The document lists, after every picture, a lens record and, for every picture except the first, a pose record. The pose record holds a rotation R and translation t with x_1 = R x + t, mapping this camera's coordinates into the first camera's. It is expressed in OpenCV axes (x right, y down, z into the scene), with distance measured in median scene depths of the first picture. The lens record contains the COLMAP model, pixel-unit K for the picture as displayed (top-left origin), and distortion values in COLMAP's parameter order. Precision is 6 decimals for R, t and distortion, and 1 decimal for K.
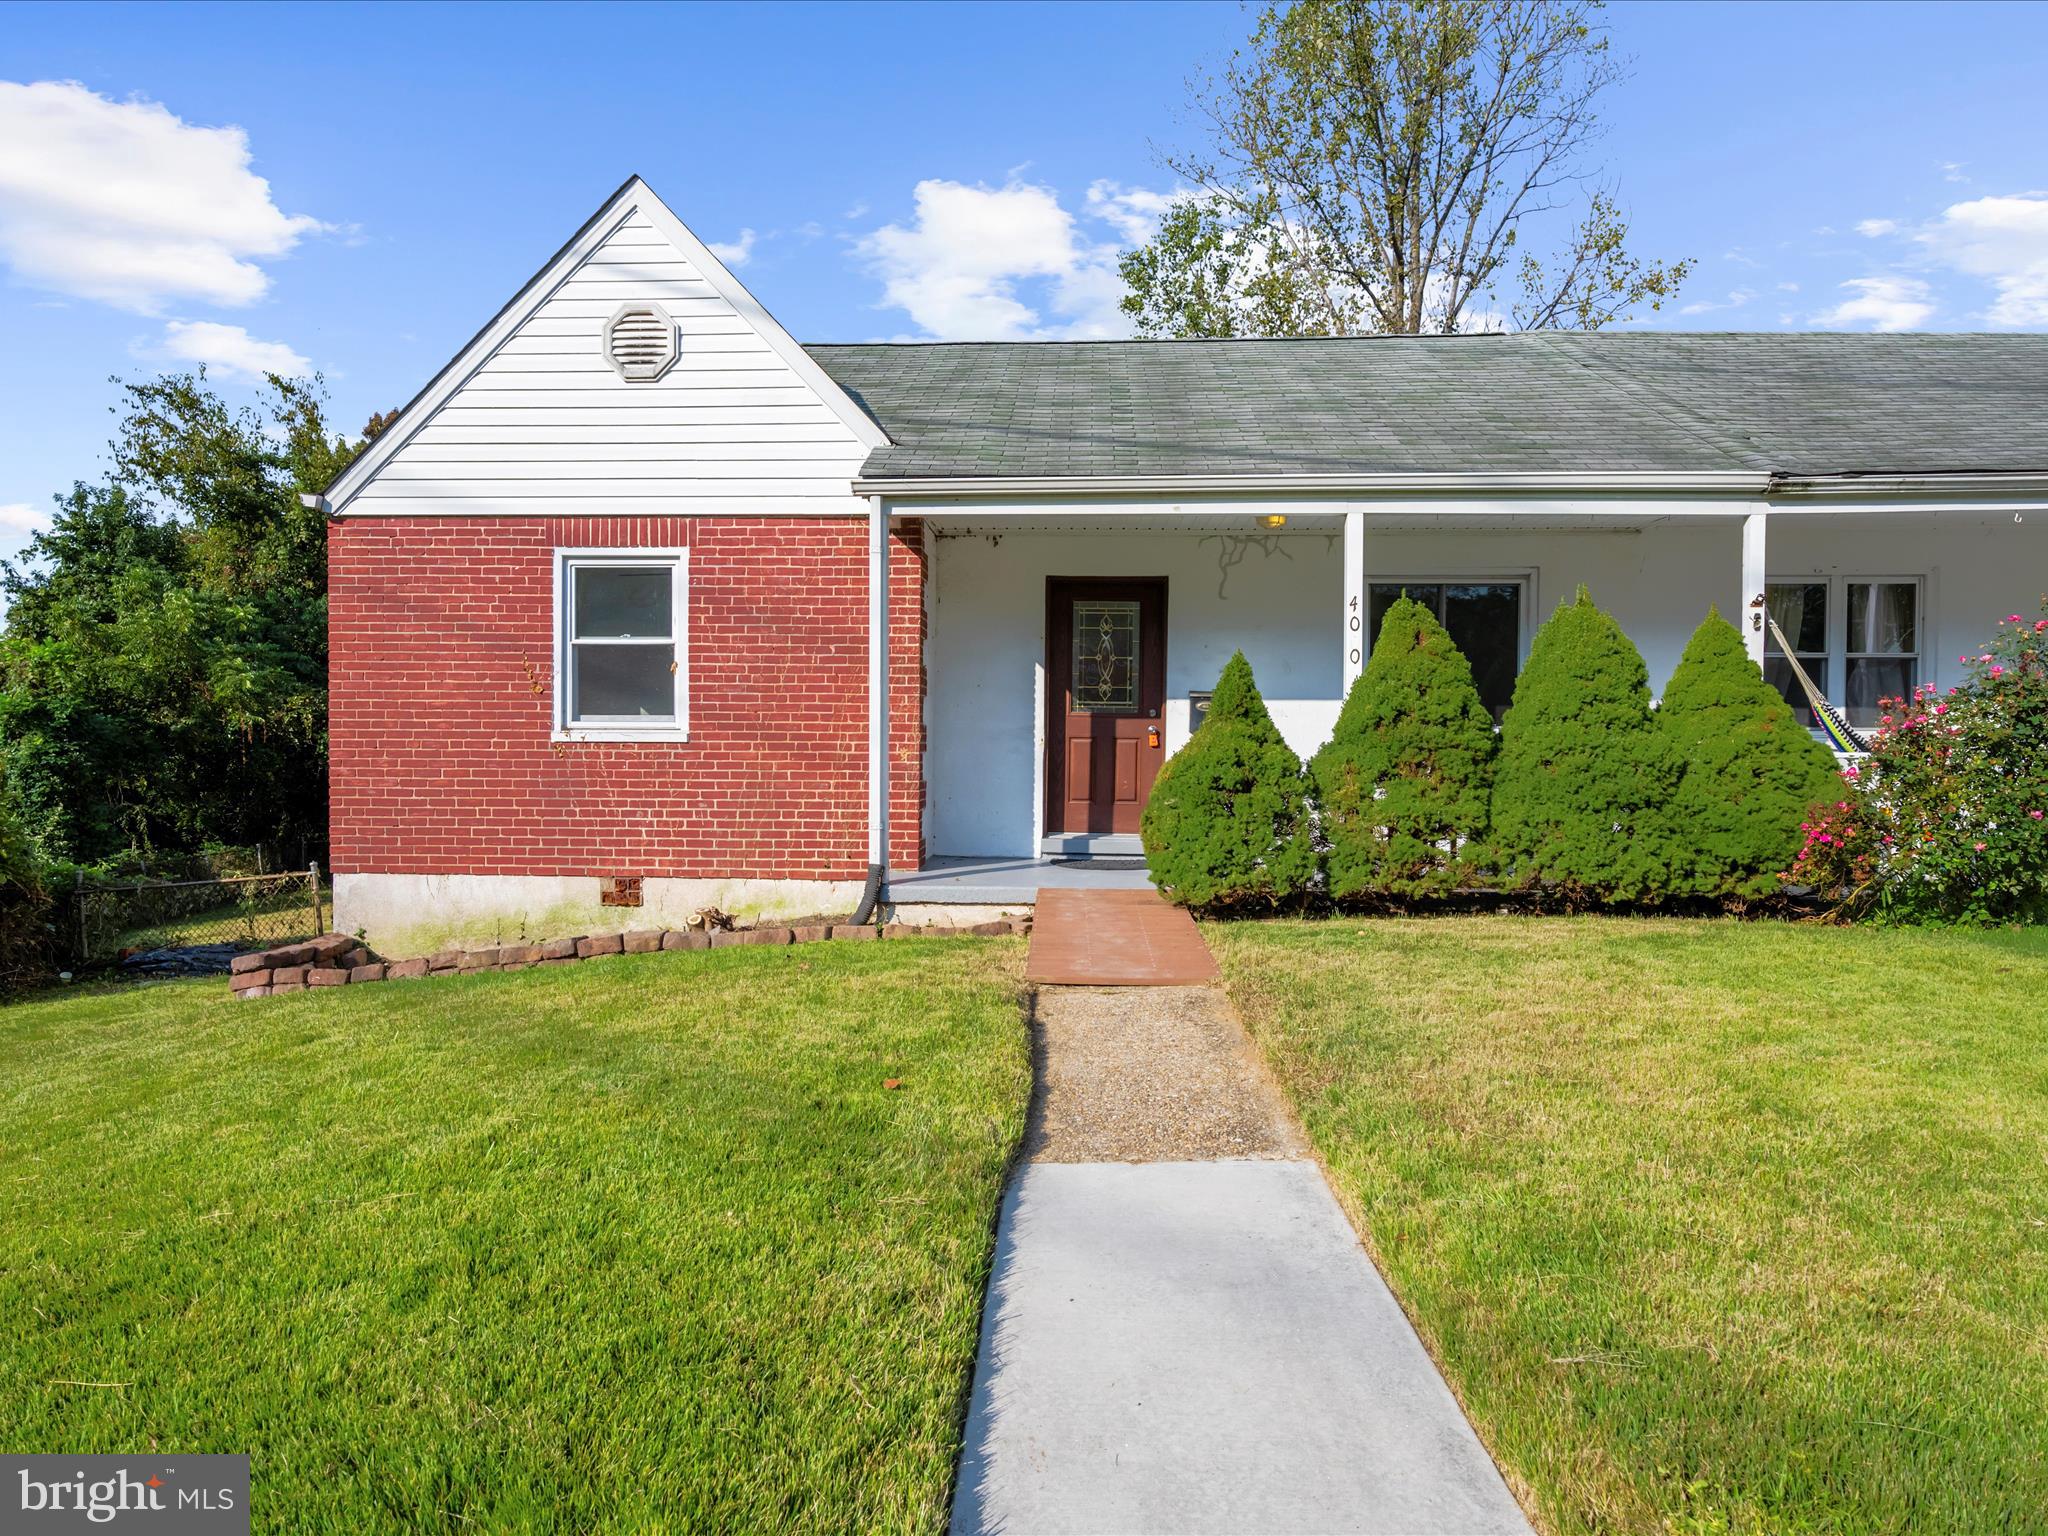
lens RADIAL K [[1177.9, 0, 907.1], [0, 1177.9, 758.7], [0, 0, 1]] dist [-0.002475, 0.000700]
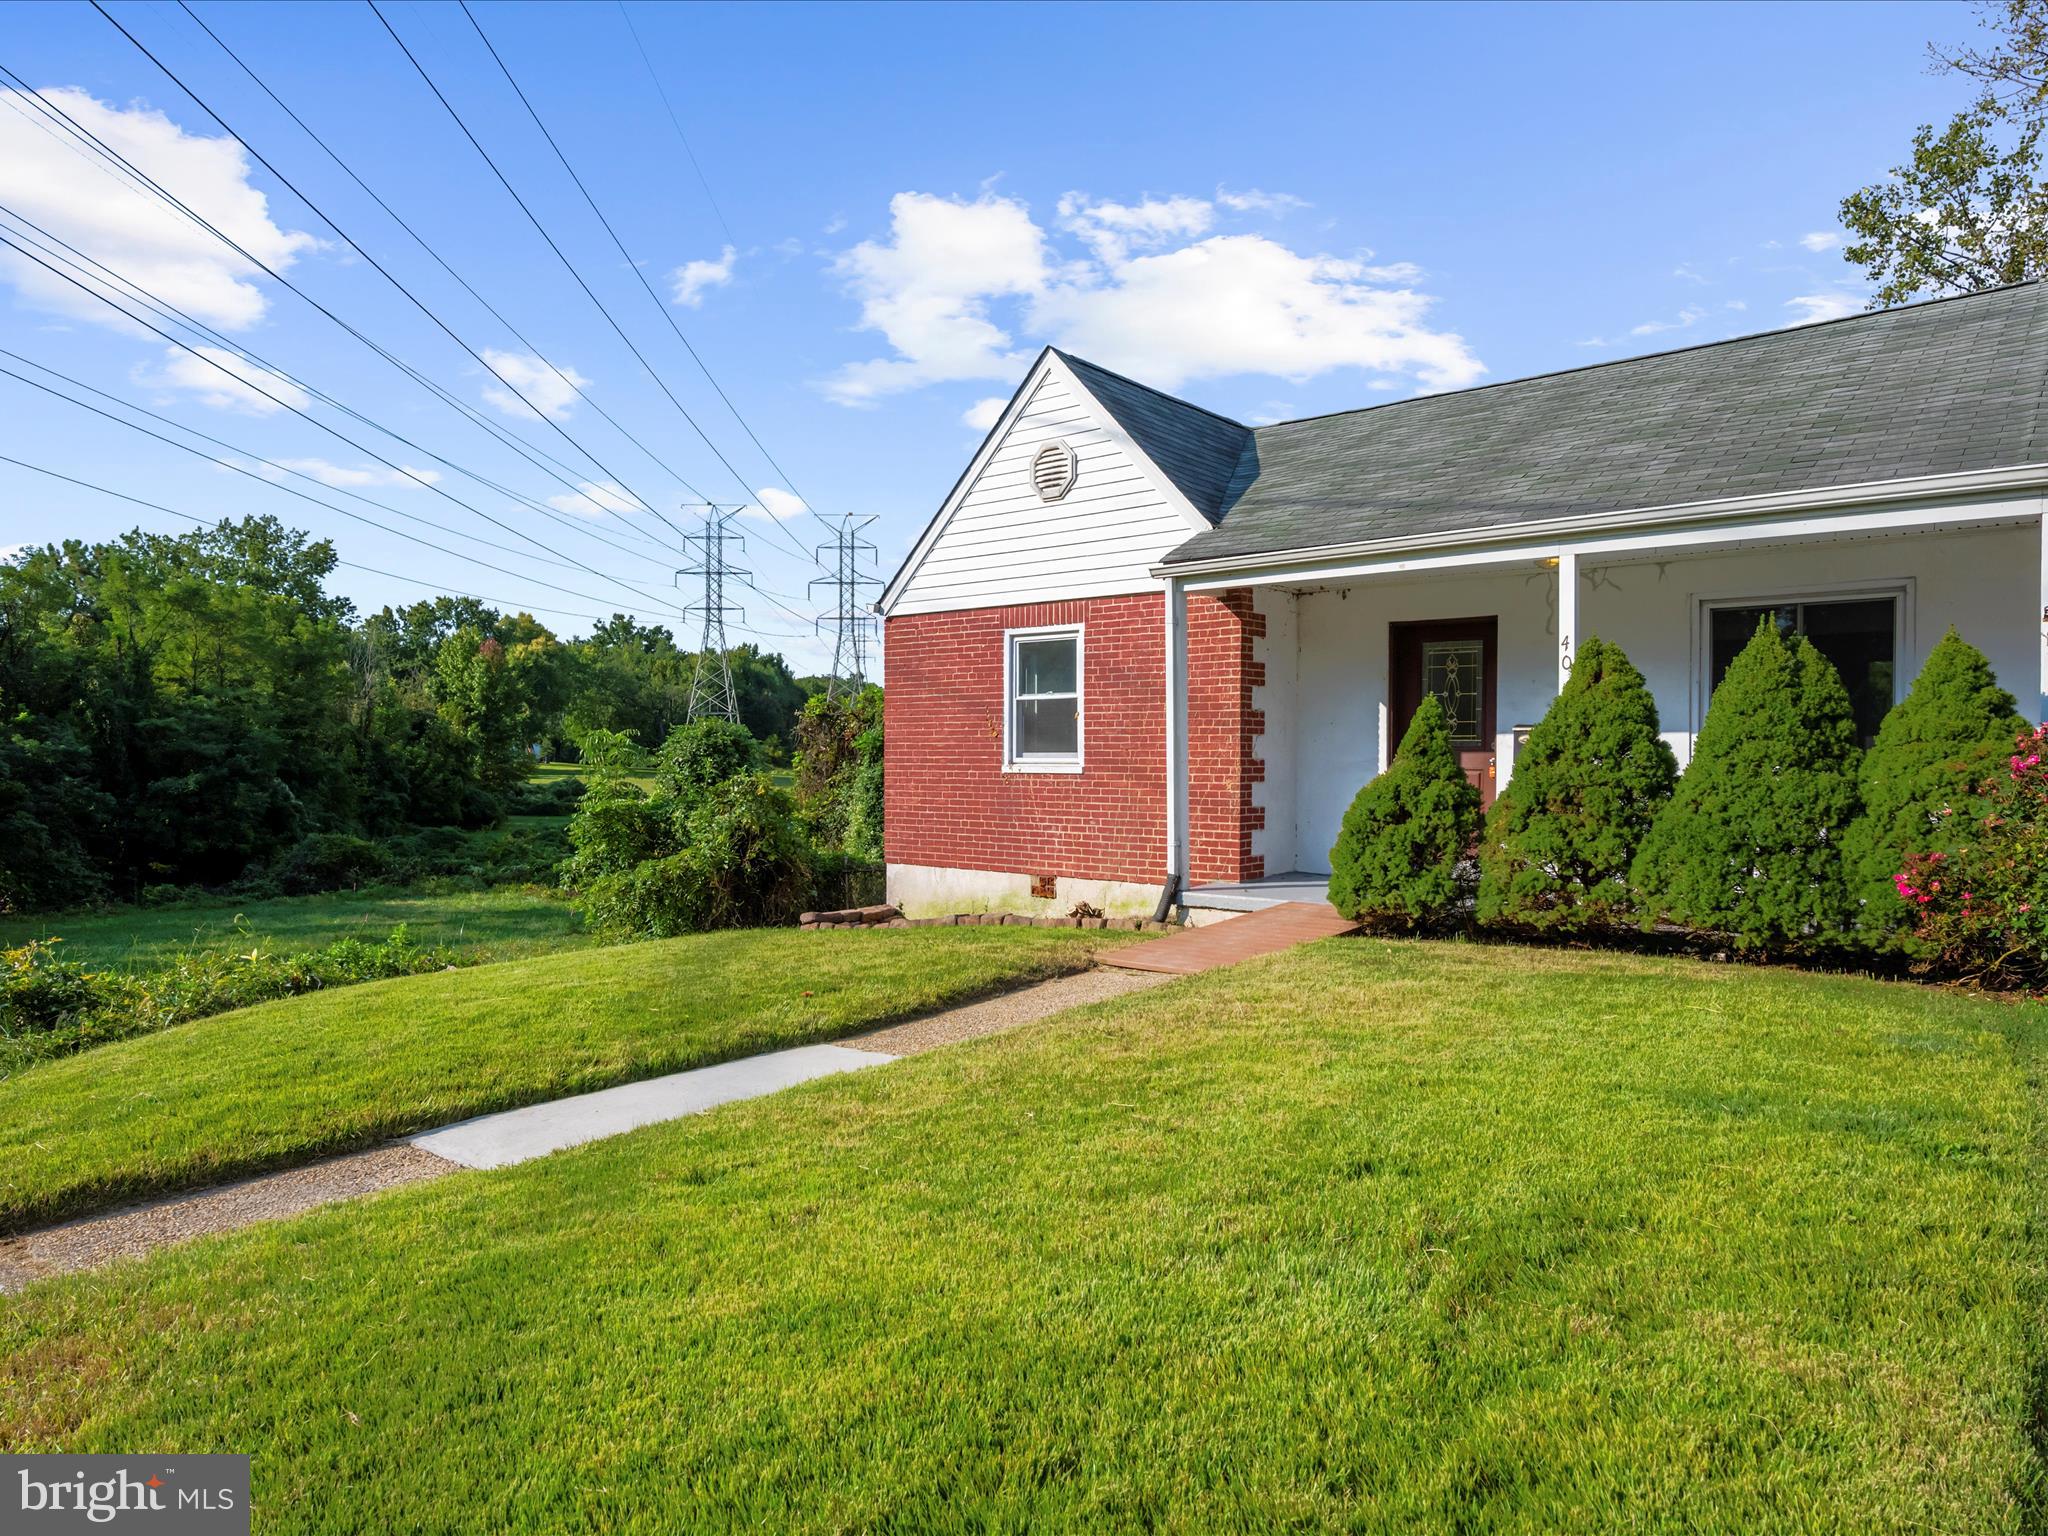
lens RADIAL K [[1129.8, 0, 1034.2], [0, 1129.8, 762.8], [0, 0, 1]] dist [-0.003780, 0.002266]
pose [[0.834017, -0.002470, -0.551733, 0.453804], [-0.003770, 0.999941, -0.010174, -0.013118], [0.551725, 0.010565, 0.833959, -0.064583]]
